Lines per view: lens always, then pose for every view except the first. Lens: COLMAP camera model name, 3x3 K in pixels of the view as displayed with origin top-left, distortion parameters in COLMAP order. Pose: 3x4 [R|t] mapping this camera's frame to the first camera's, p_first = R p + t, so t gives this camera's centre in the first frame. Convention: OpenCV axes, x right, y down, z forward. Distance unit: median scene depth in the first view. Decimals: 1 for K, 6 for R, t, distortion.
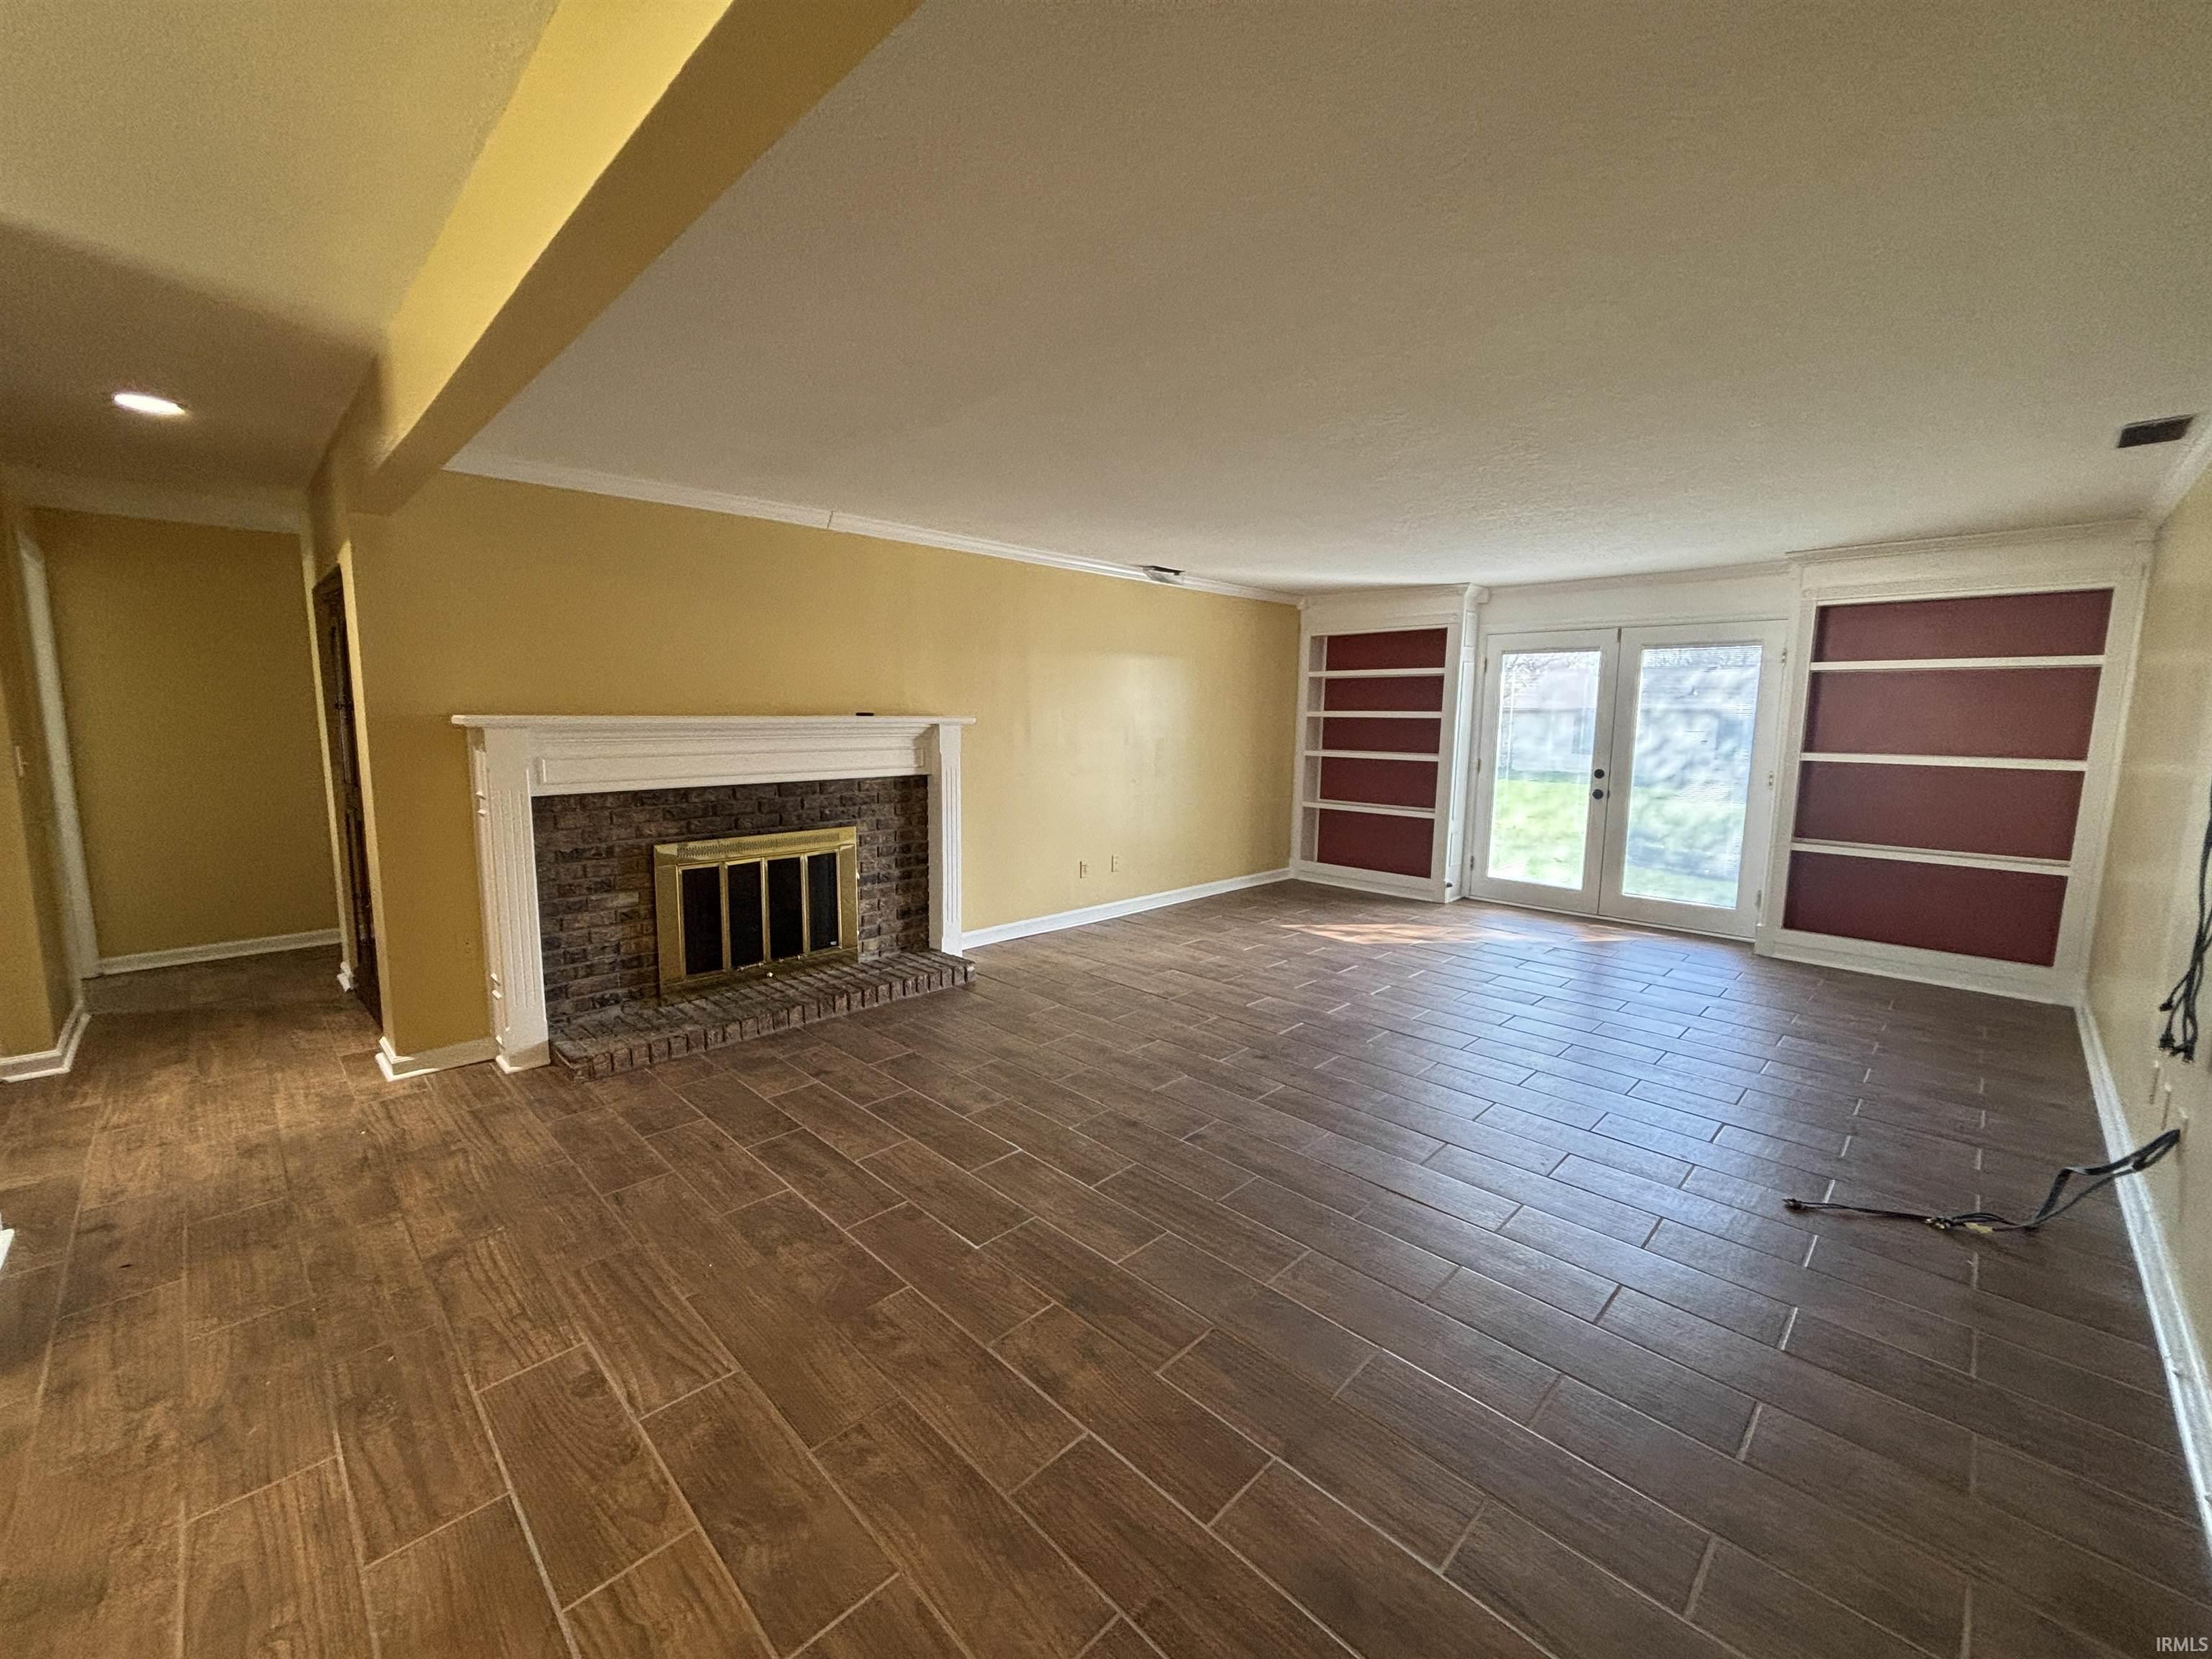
lens RADIAL K [[897.1, 0, 1087.5], [0, 897.1, 827.3], [0, 0, 1]] dist [-0.002307, 0.000879]
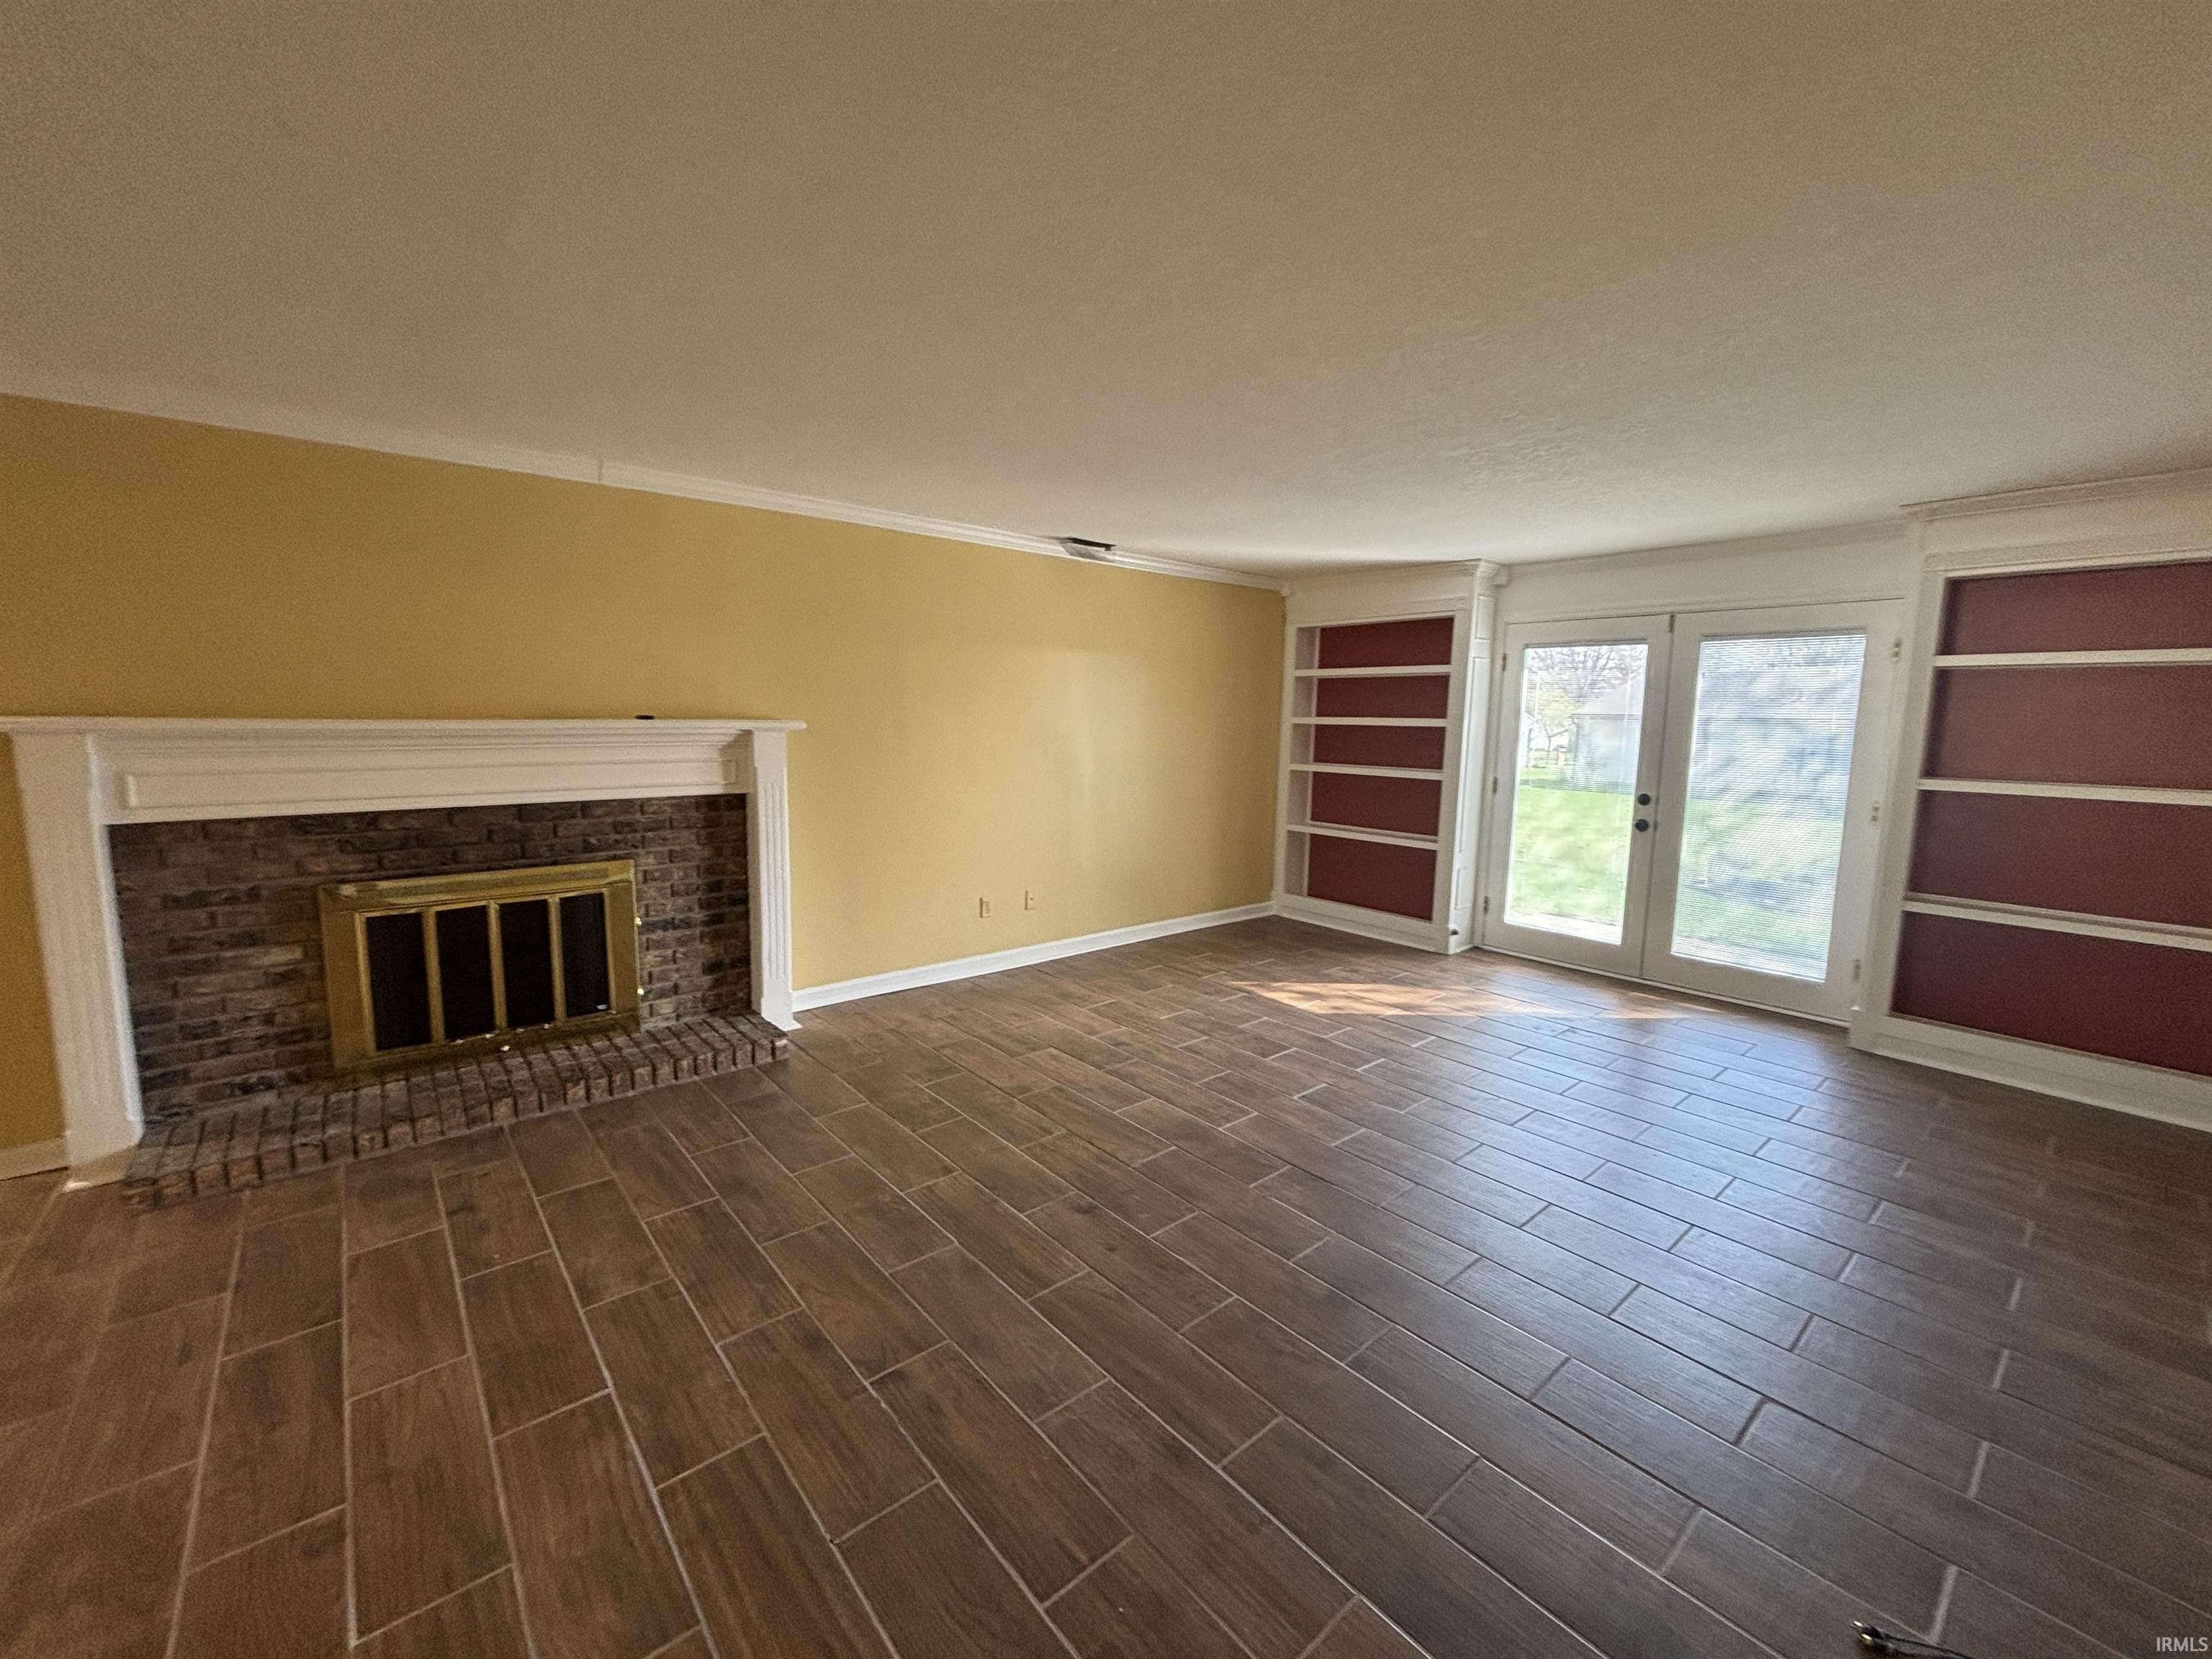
lens RADIAL K [[897.1, 0, 1086.9], [0, 897.1, 824.2], [0, 0, 1]] dist [-0.002307, 0.000879]
pose [[0.996343, 0.017487, -0.083634, 0.200825], [-0.017917, 0.999830, -0.004391, -0.035123], [0.083543, 0.005874, 0.996487, 0.238464]]
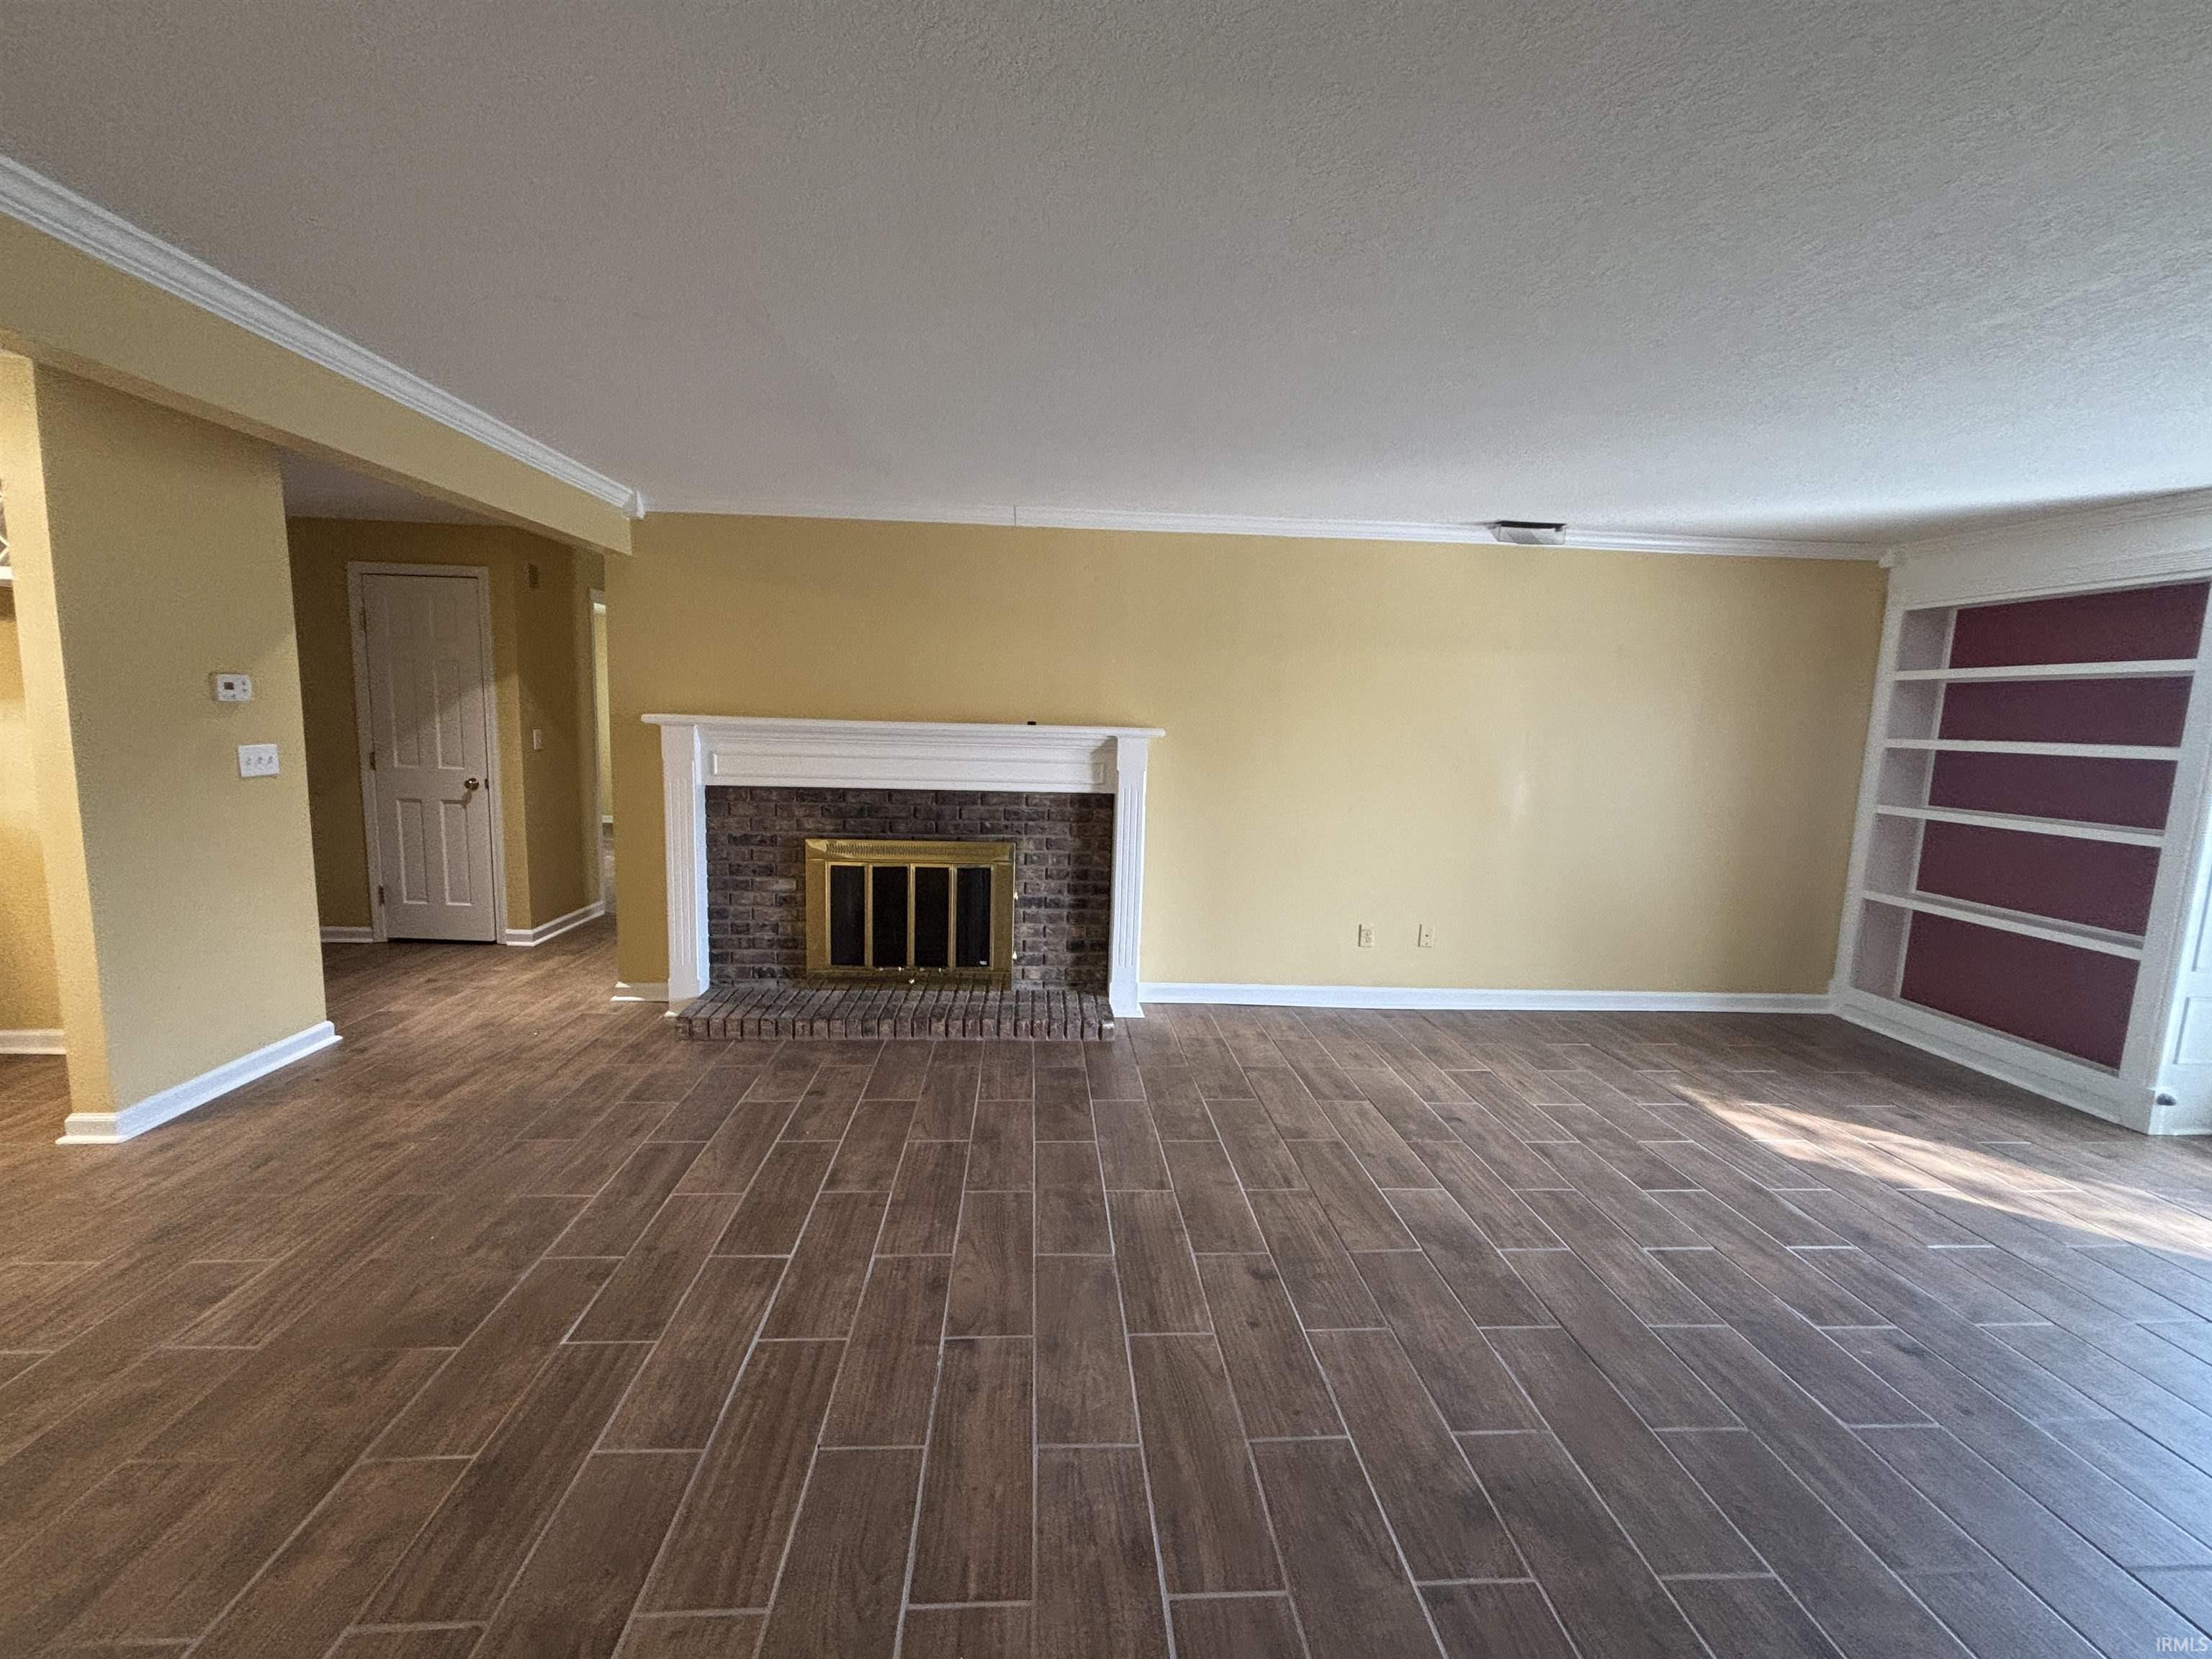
lens RADIAL K [[897.1, 0, 1081.9], [0, 897.1, 825.3], [0, 0, 1]] dist [-0.002307, 0.000879]
pose [[0.745587, 0.097435, -0.659247, 0.391680], [-0.107910, 0.993850, 0.024845, -0.048794], [0.657614, 0.052615, 0.751516, 0.342140]]
